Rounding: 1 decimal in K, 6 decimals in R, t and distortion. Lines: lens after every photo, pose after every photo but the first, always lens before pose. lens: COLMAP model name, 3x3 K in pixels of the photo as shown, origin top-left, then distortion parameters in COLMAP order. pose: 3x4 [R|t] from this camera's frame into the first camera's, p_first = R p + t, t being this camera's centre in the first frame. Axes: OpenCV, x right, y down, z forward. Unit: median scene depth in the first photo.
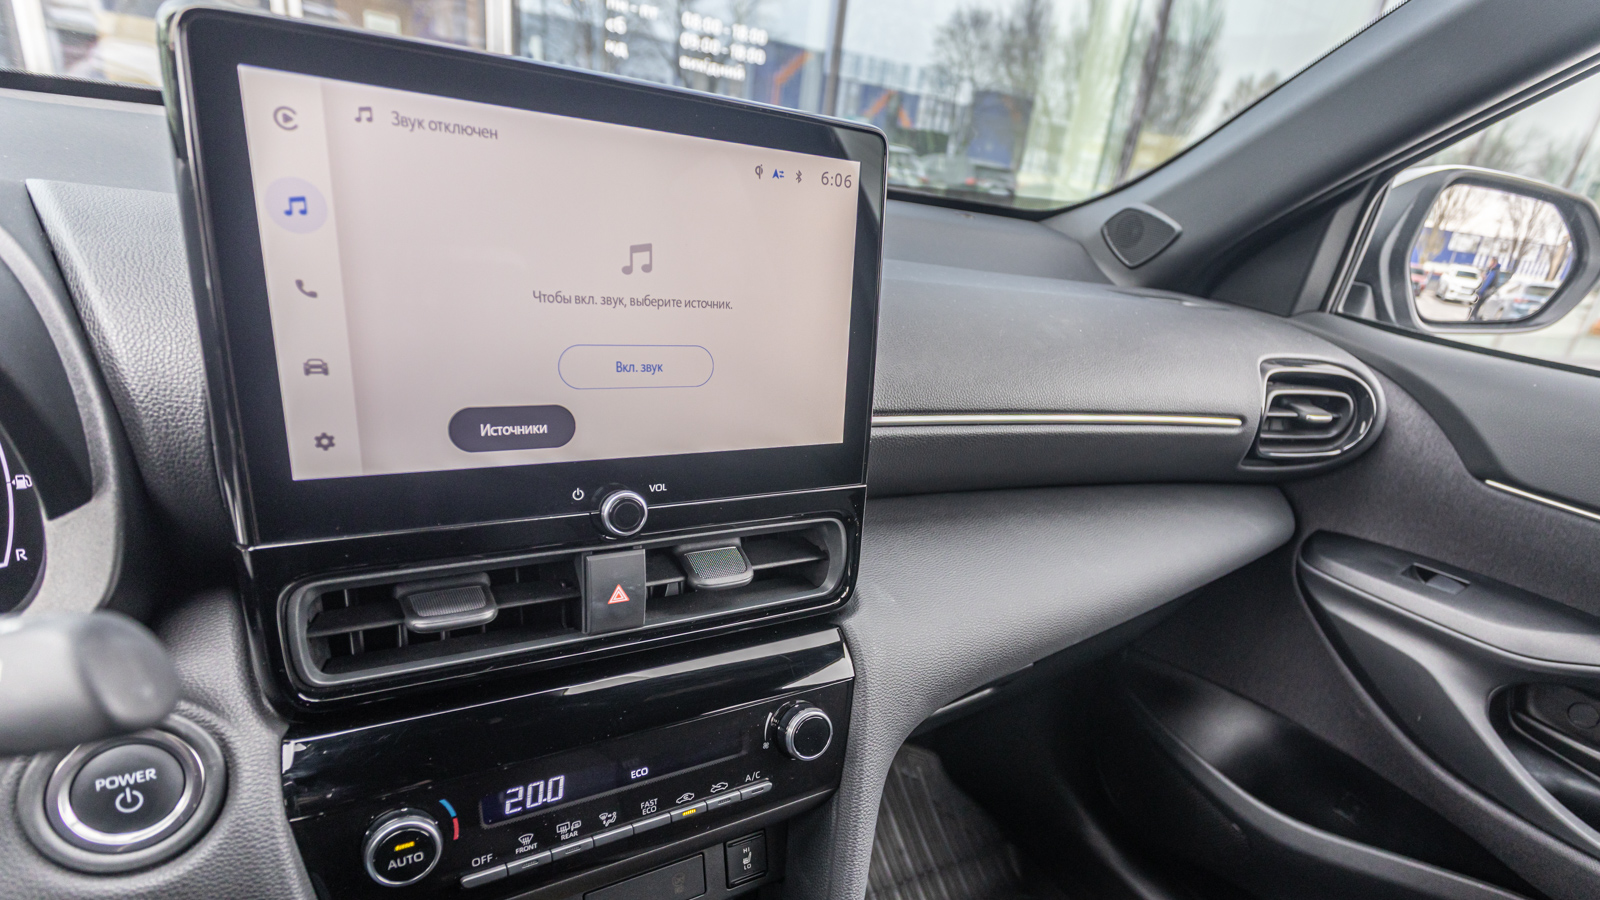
lens RADIAL K [[855.7, 0, 857.7], [0, 855.7, 531.8], [0, 0, 1]] dist [0.005078, -0.003323]
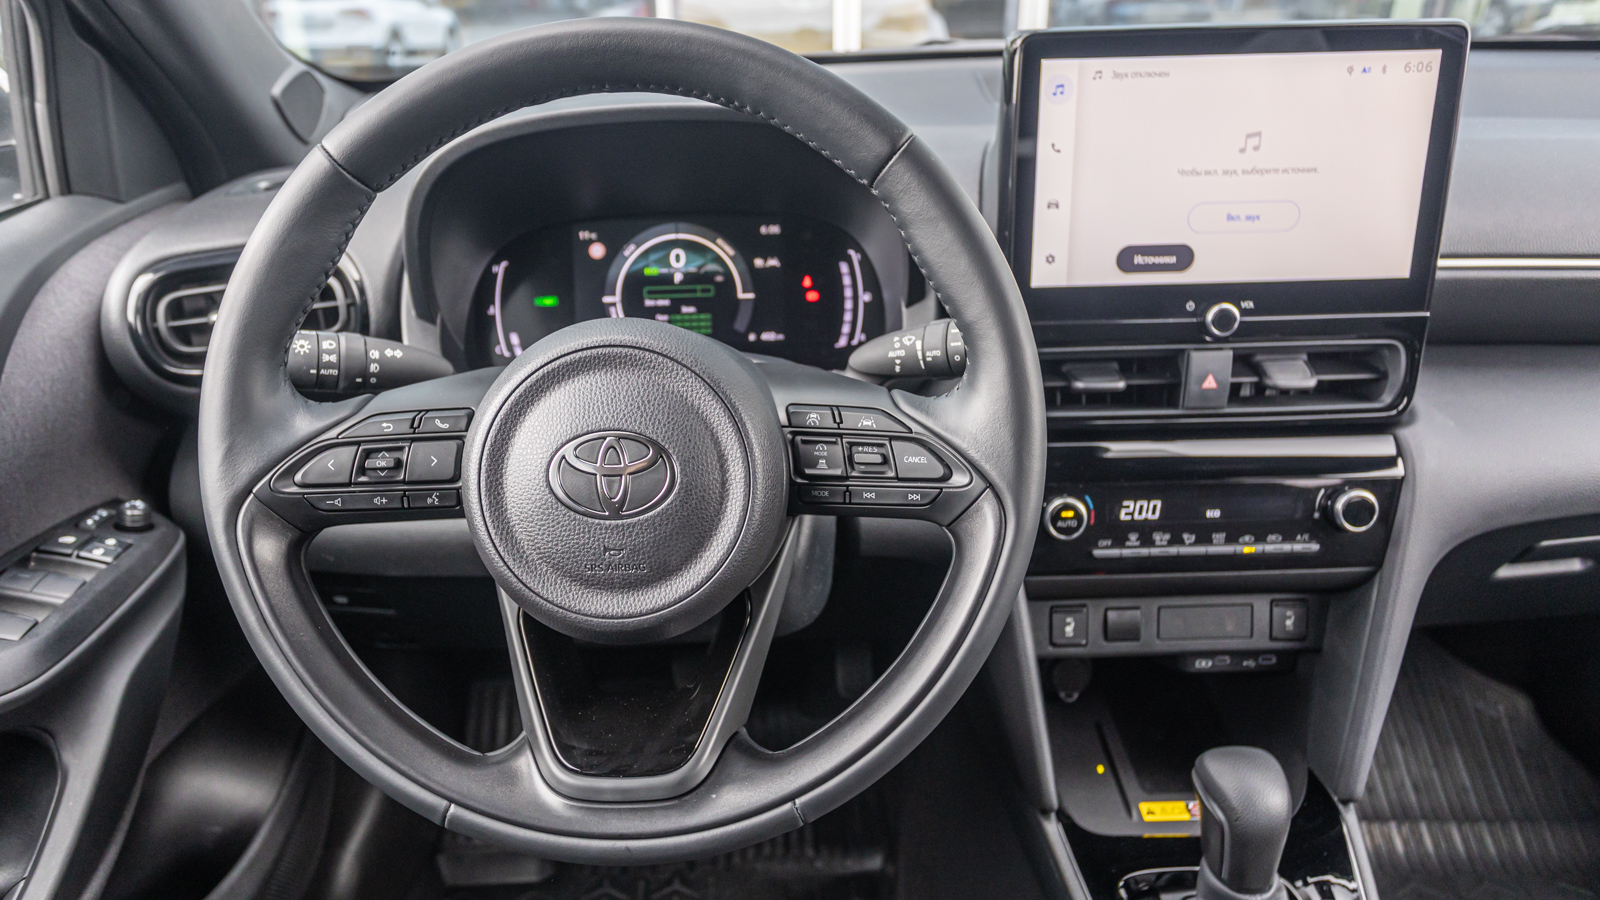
lens RADIAL K [[1051.8, 0, 763.2], [0, 1051.8, 446.5], [0, 0, 1]] dist [-0.001029, 0.007043]
pose [[0.828721, 0.071193, -0.555115, 0.081622], [-0.087921, 0.996121, -0.003504, 0.259318], [0.552713, 0.051710, 0.831766, -0.865057]]
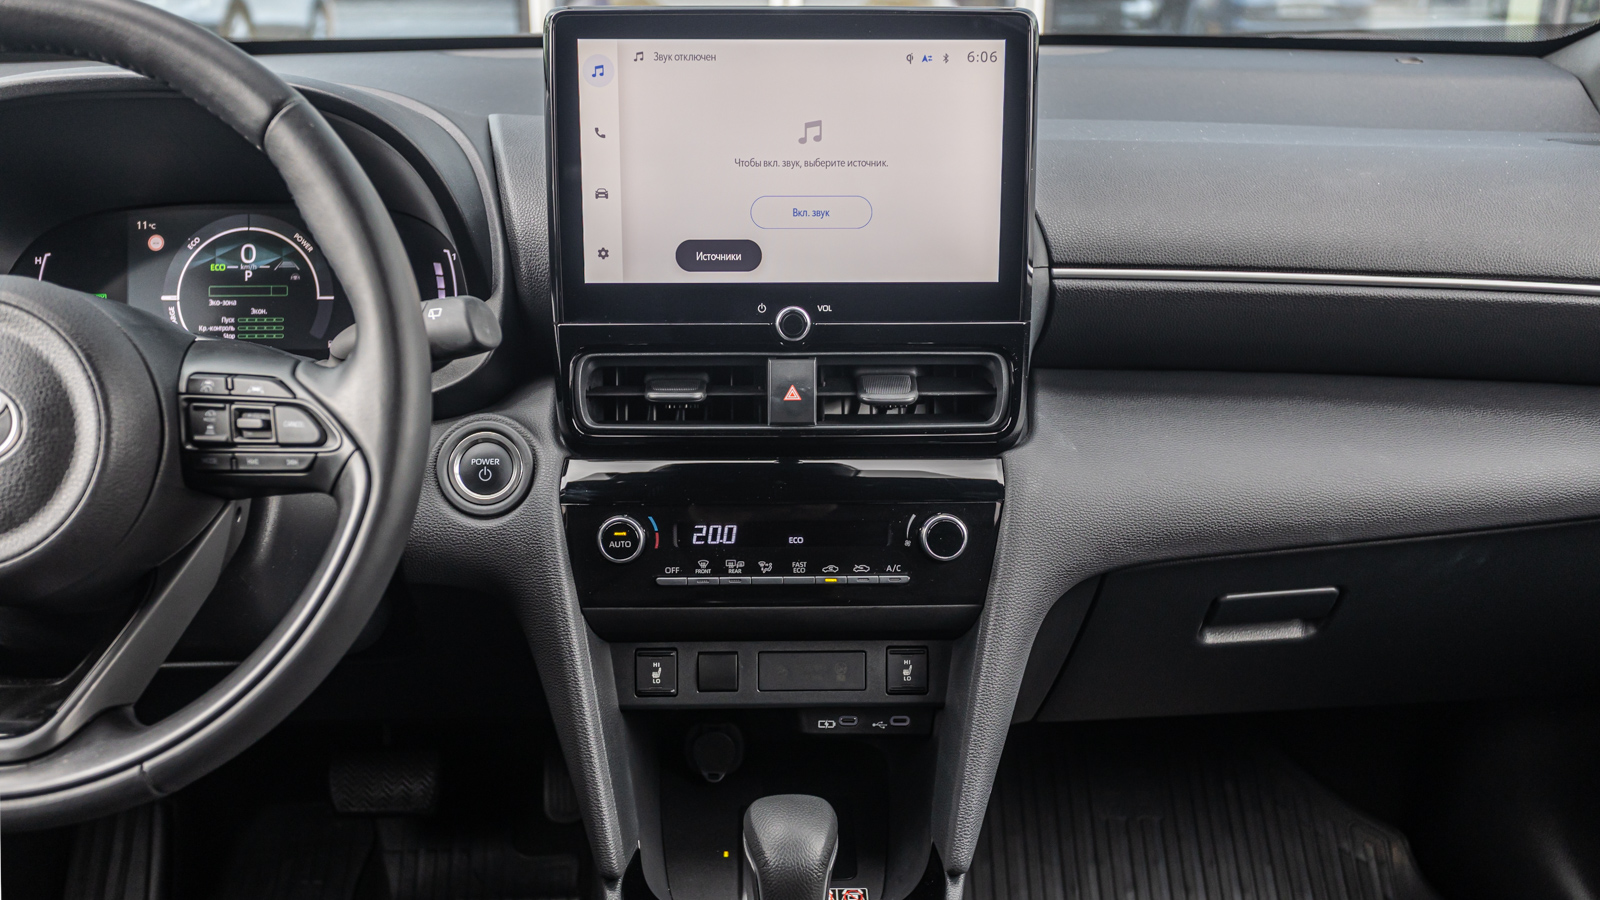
lens RADIAL K [[1500.5, 0, 779.1], [0, 1500.5, 497.2], [0, 0, 1]] dist [0.012850, 0.000000]
pose [[0.835848, 0.050768, -0.546608, 0.963617], [-0.106700, 0.991749, -0.071049, 0.400727], [0.538491, 0.117710, 0.834369, -0.880851]]
